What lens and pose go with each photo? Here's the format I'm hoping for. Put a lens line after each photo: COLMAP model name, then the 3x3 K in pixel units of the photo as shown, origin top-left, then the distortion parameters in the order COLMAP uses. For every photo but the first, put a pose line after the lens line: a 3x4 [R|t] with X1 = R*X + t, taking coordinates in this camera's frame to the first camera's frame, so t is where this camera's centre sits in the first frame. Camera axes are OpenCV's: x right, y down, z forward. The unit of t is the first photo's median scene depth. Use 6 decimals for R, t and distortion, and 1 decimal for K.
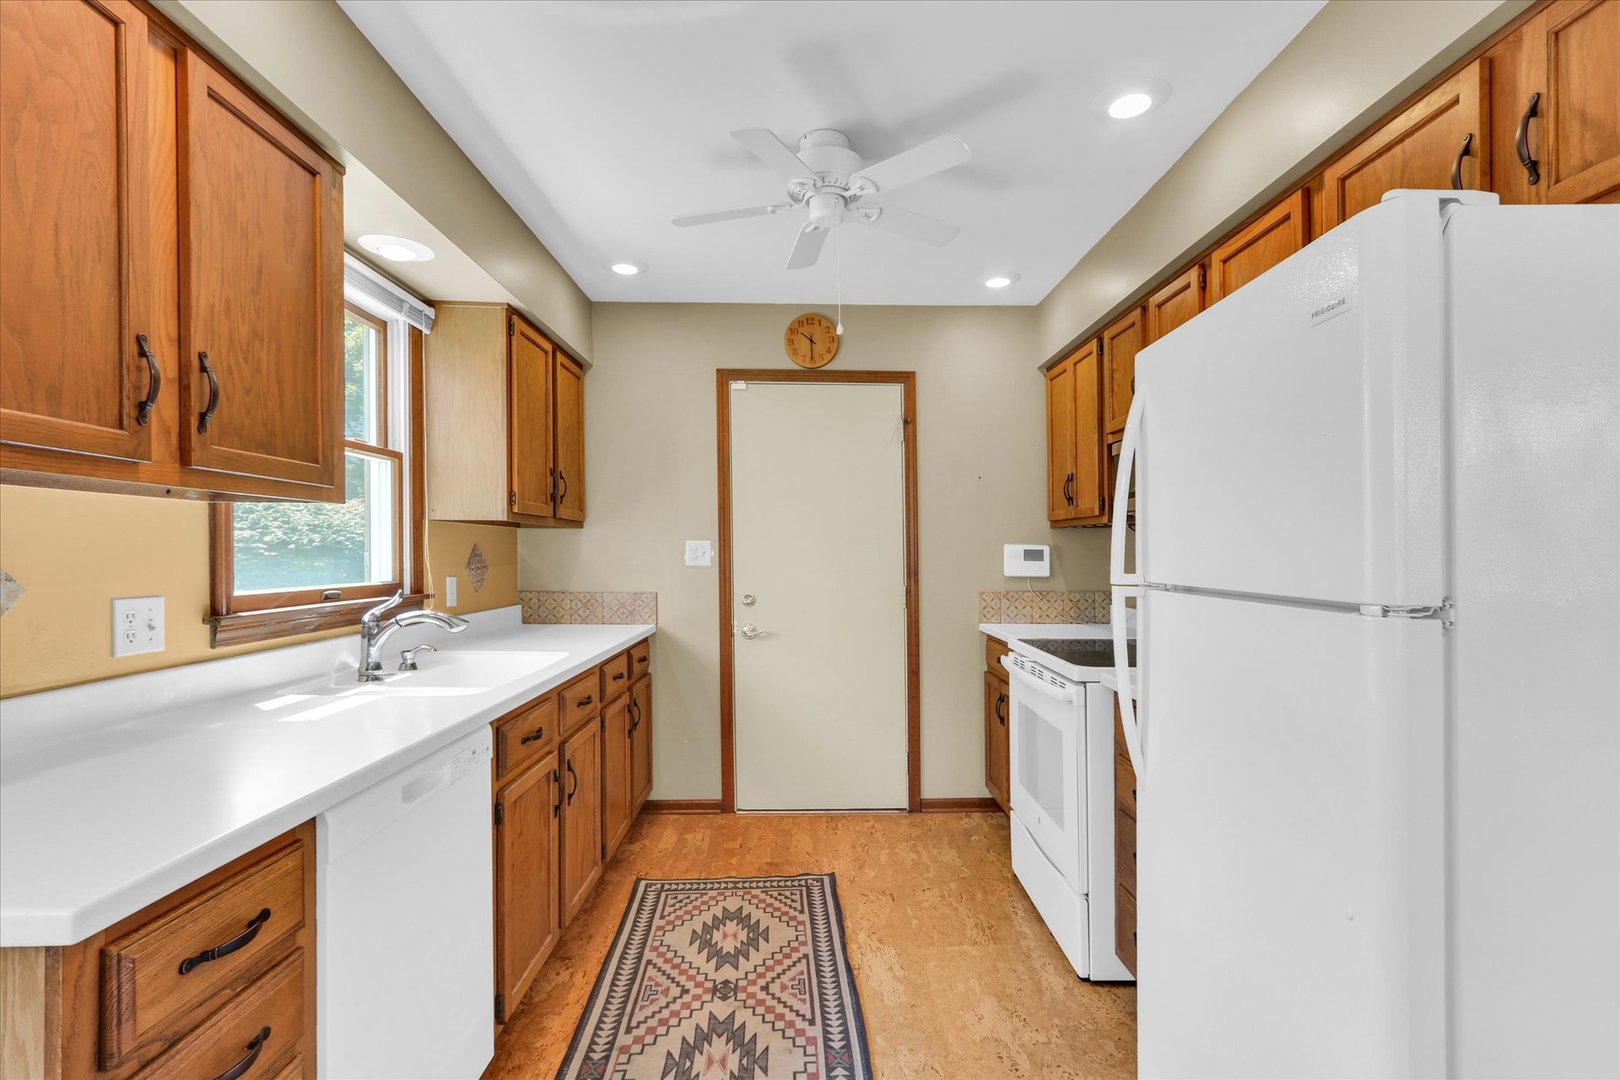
lens RADIAL K [[753.3, 0, 817.7], [0, 753.3, 558.4], [0, 0, 1]] dist [0.000154, 0.000450]
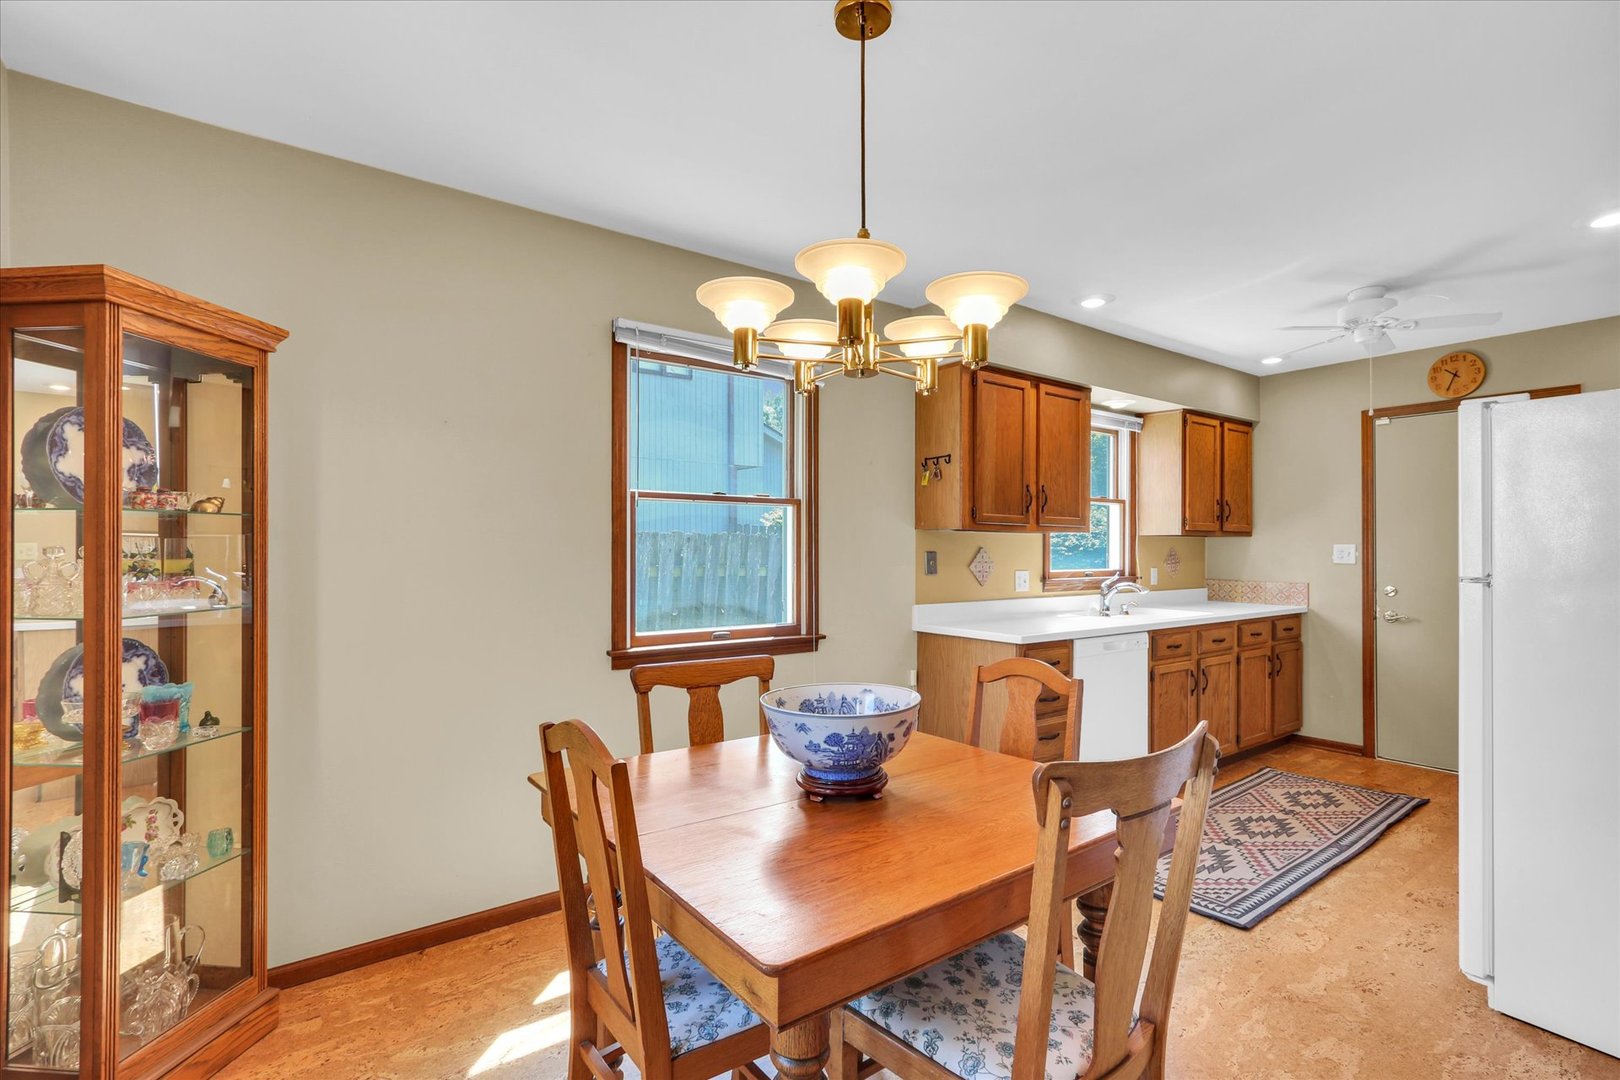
lens RADIAL K [[753.3, 0, 817.7], [0, 753.3, 558.4], [0, 0, 1]] dist [0.000154, 0.000450]
pose [[0.578691, 0.006328, -0.815522, 0.592230], [-0.006425, 0.999974, 0.003201, 0.003524], [0.815521, 0.003387, 0.578717, -0.781795]]
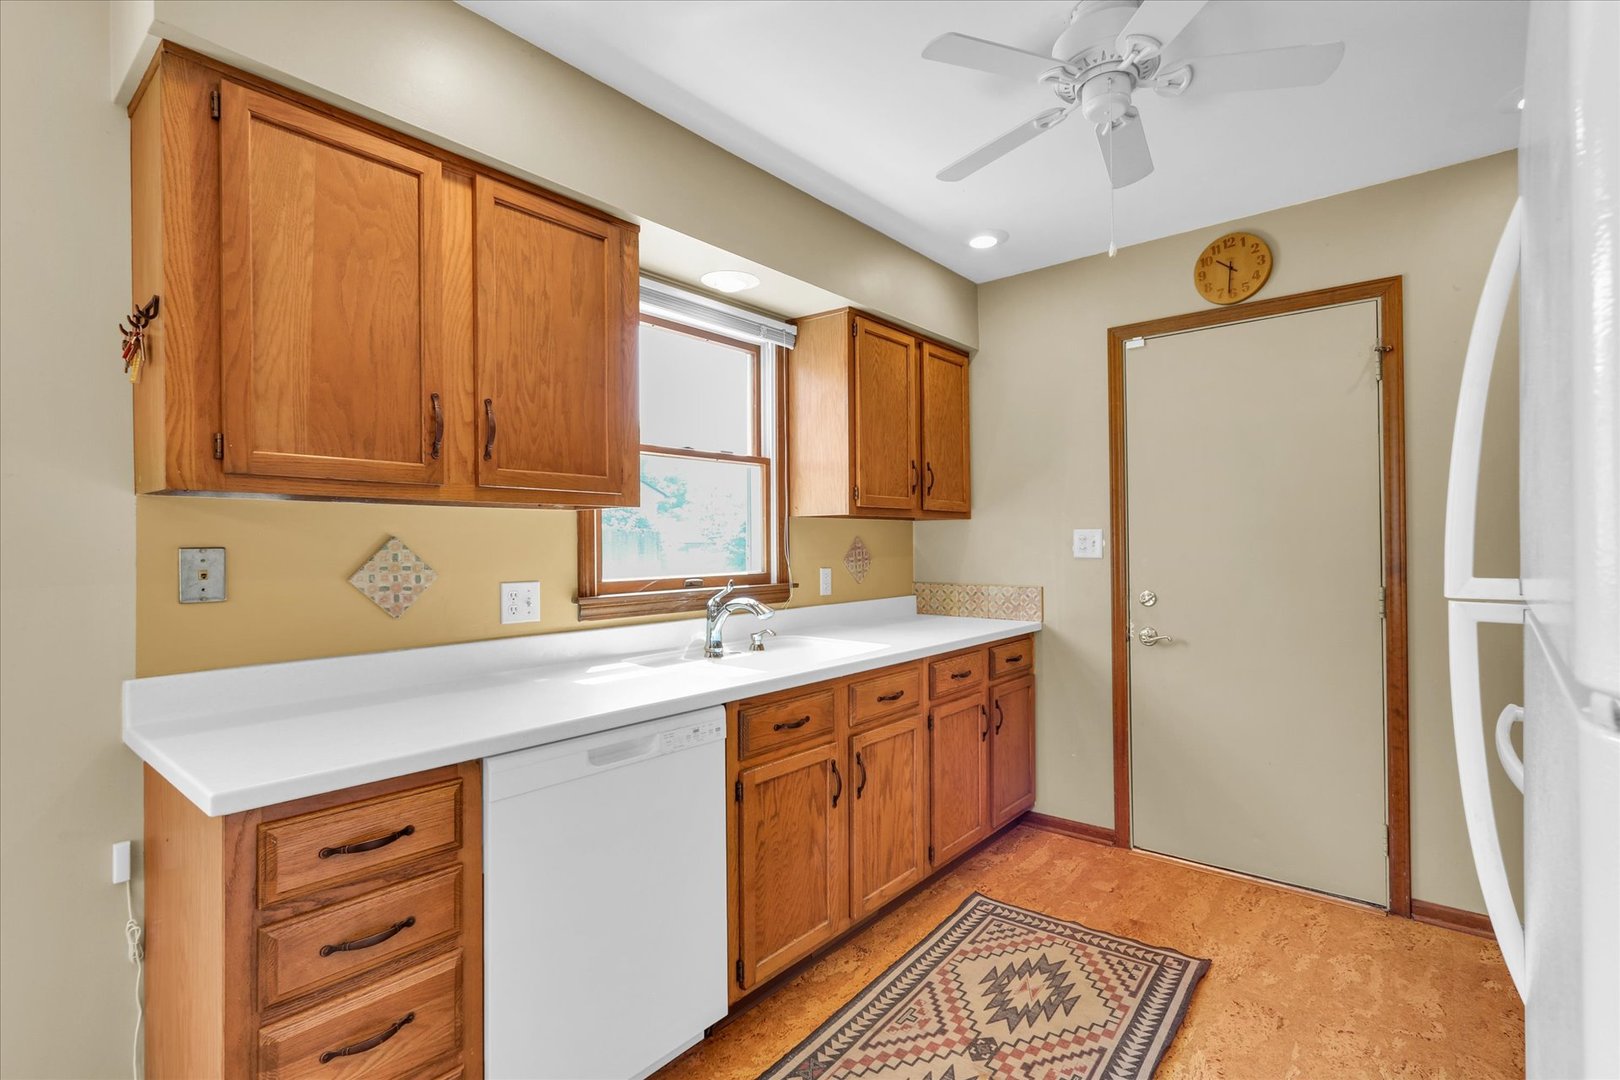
lens RADIAL K [[751.0, 0, 816.8], [0, 751.0, 556.1], [0, 0, 1]] dist [-0.002323, 0.000282]
pose [[0.755088, 0.001119, -0.655623, 0.275485], [0.005785, 0.999948, 0.008370, -0.002361], [0.655598, -0.010113, 0.755042, 0.210787]]
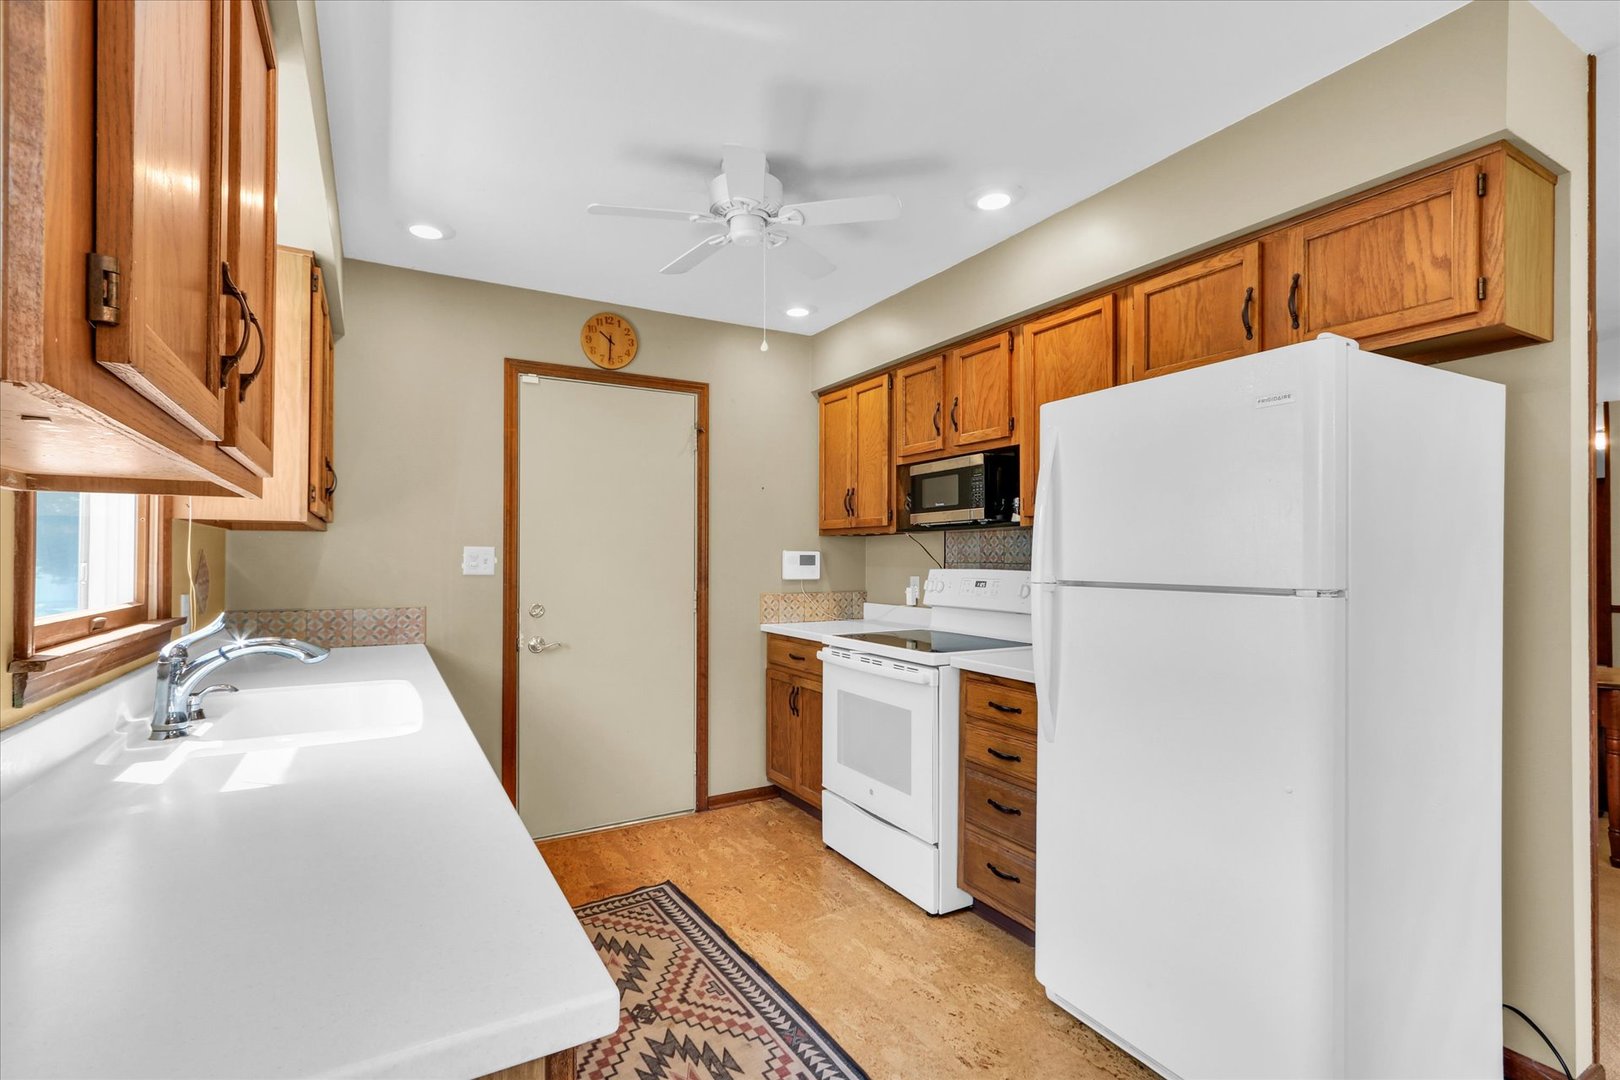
lens RADIAL K [[747.0, 0, 814.0], [0, 747.0, 558.1], [0, 0, 1]] dist [-0.000901, 0.000078]
pose [[0.873848, -0.006359, 0.486157, -0.363437], [0.009836, 0.999941, -0.004600, -0.003067], [-0.486099, 0.008802, 0.873859, 0.050926]]
